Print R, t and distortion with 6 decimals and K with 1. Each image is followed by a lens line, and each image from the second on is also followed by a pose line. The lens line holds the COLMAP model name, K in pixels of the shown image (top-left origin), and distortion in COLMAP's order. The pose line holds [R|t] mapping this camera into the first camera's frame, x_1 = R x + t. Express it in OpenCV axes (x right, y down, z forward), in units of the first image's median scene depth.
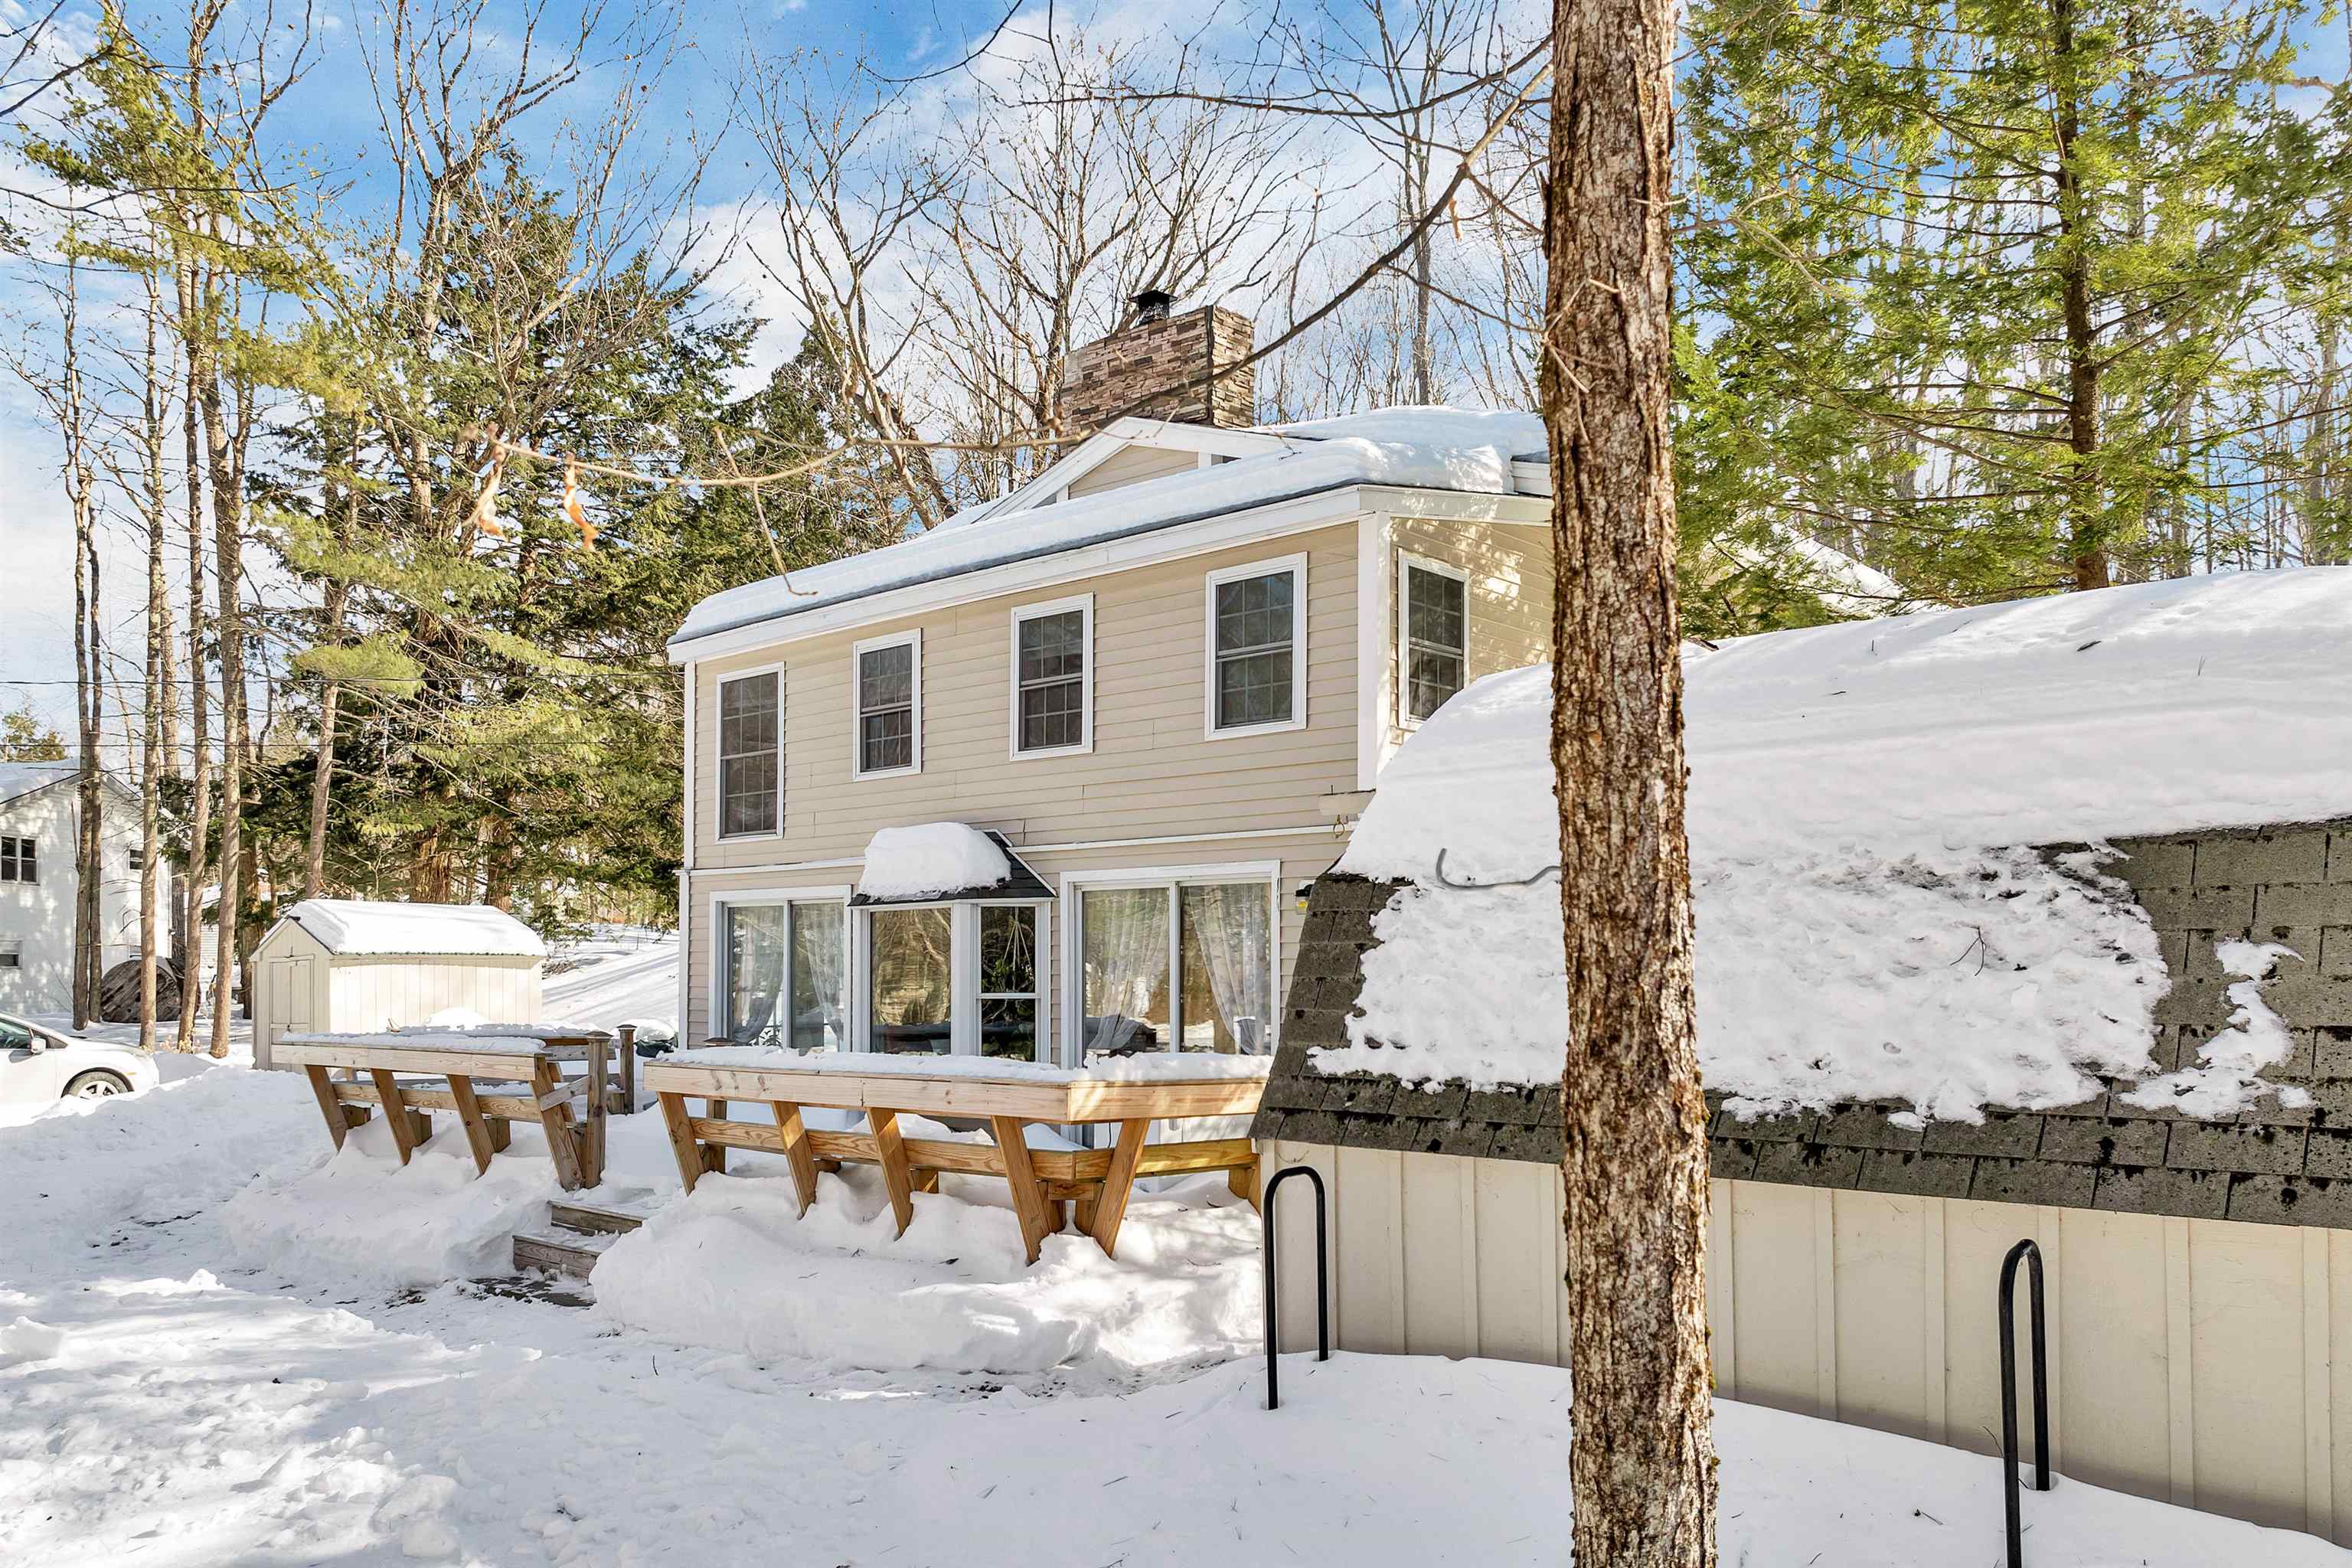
lens RADIAL K [[1725.4, 0, 1172.4], [0, 1725.4, 856.1], [0, 0, 1]] dist [-0.009341, -0.002906]
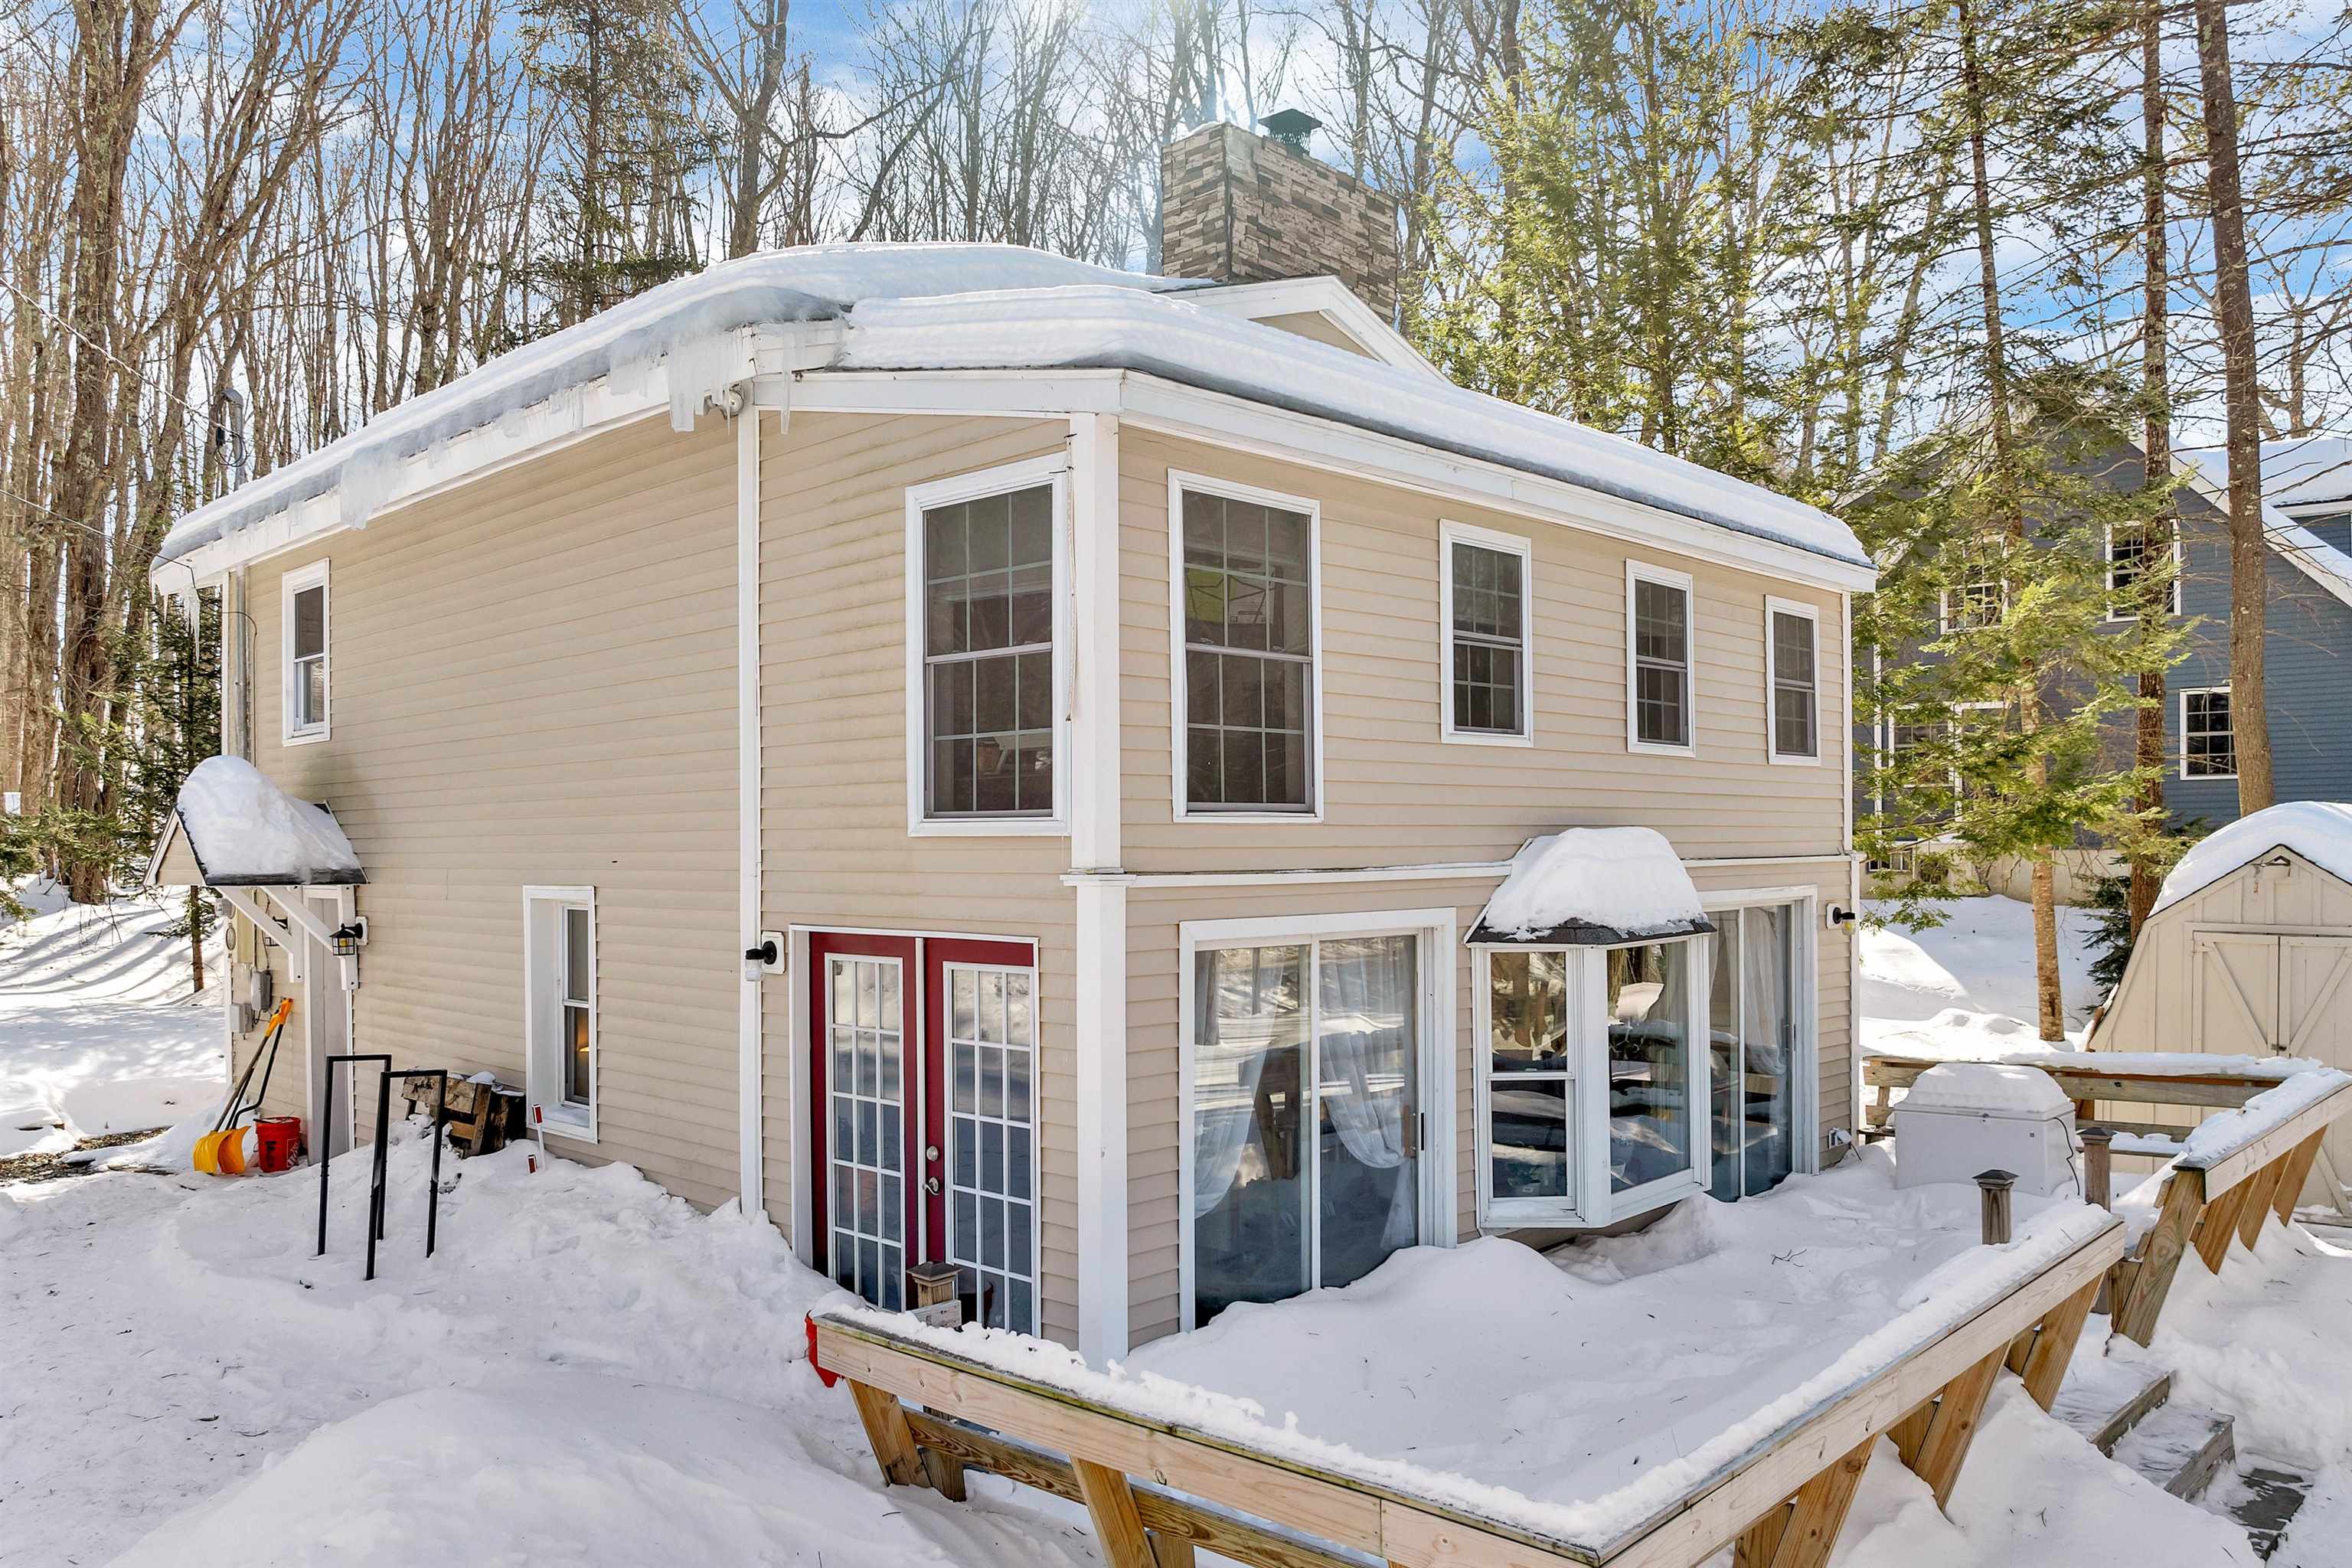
lens RADIAL K [[1725.4, 0, 1172.4], [0, 1725.4, 856.1], [0, 0, 1]] dist [-0.009341, -0.002906]
pose [[0.041101, 0.005989, 0.999137, -0.890465], [-0.044397, 0.999005, -0.004162, 0.004645], [-0.998168, -0.044188, 0.041326, 1.171241]]
